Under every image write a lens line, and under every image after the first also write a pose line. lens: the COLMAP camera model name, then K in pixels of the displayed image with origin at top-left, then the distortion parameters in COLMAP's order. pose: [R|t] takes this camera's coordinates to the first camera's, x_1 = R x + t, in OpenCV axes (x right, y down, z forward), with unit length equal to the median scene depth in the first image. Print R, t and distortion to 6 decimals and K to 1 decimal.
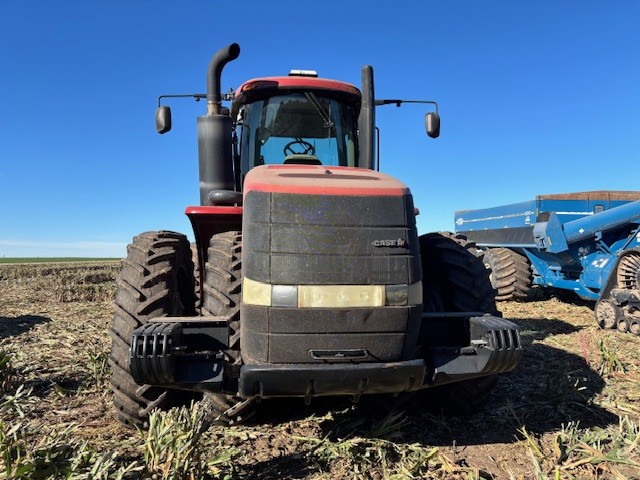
lens RADIAL K [[487.9, 0, 322.3], [0, 487.9, 243.9], [0, 0, 1]] dist [0.025520, -0.005898]
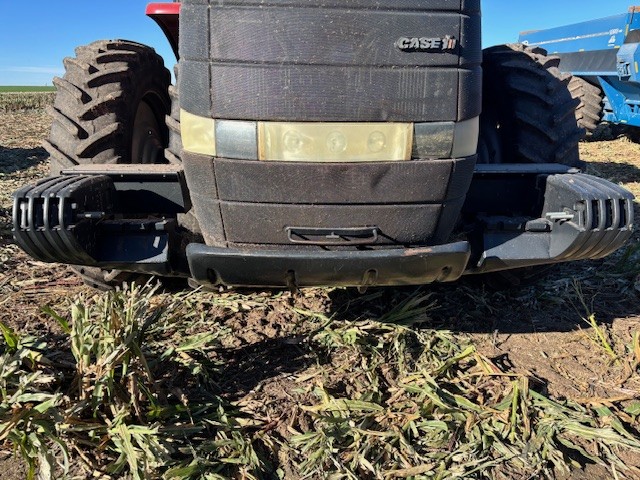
lens RADIAL K [[487.9, 0, 322.3], [0, 487.9, 243.9], [0, 0, 1]] dist [0.025520, -0.005898]
pose [[0.996360, 0.033841, -0.078234, 0.052436], [-0.006361, 0.944775, 0.327659, 0.023054], [0.085002, -0.325969, 0.941551, 0.297477]]
